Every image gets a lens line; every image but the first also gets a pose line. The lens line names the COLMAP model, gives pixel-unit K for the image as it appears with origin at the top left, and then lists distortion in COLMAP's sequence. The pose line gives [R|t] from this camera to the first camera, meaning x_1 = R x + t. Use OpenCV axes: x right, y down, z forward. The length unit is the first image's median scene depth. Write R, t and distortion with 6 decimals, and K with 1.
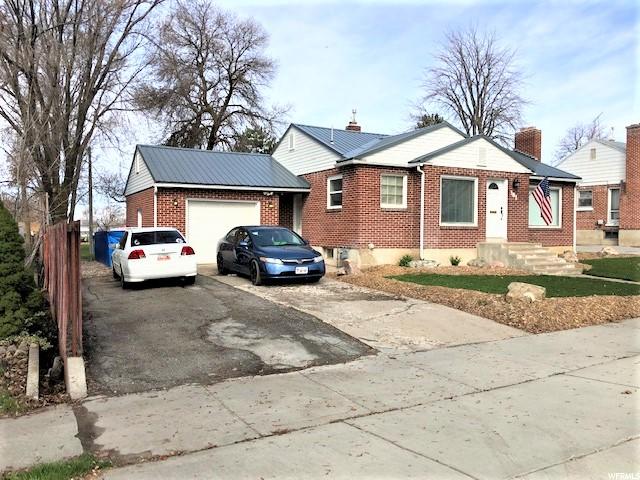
lens RADIAL K [[519.5, 0, 321.4], [0, 519.5, 238.5], [0, 0, 1]] dist [0.027971, -0.008101]
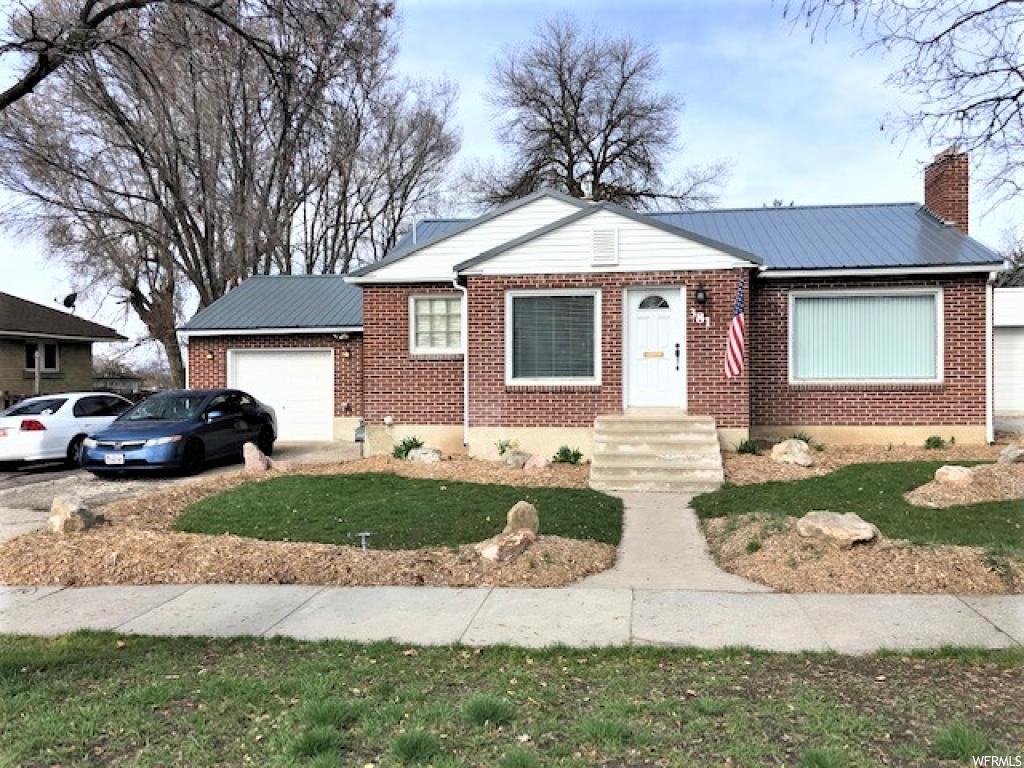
lens RADIAL K [[831.2, 0, 514.6], [0, 831.2, 384.6], [0, 0, 1]] dist [0.027971, -0.008101]
pose [[0.818931, -0.008027, -0.573835, 0.712067], [0.004211, 0.999959, -0.007978, -0.016841], [0.573876, 0.004117, 0.818932, 0.288114]]
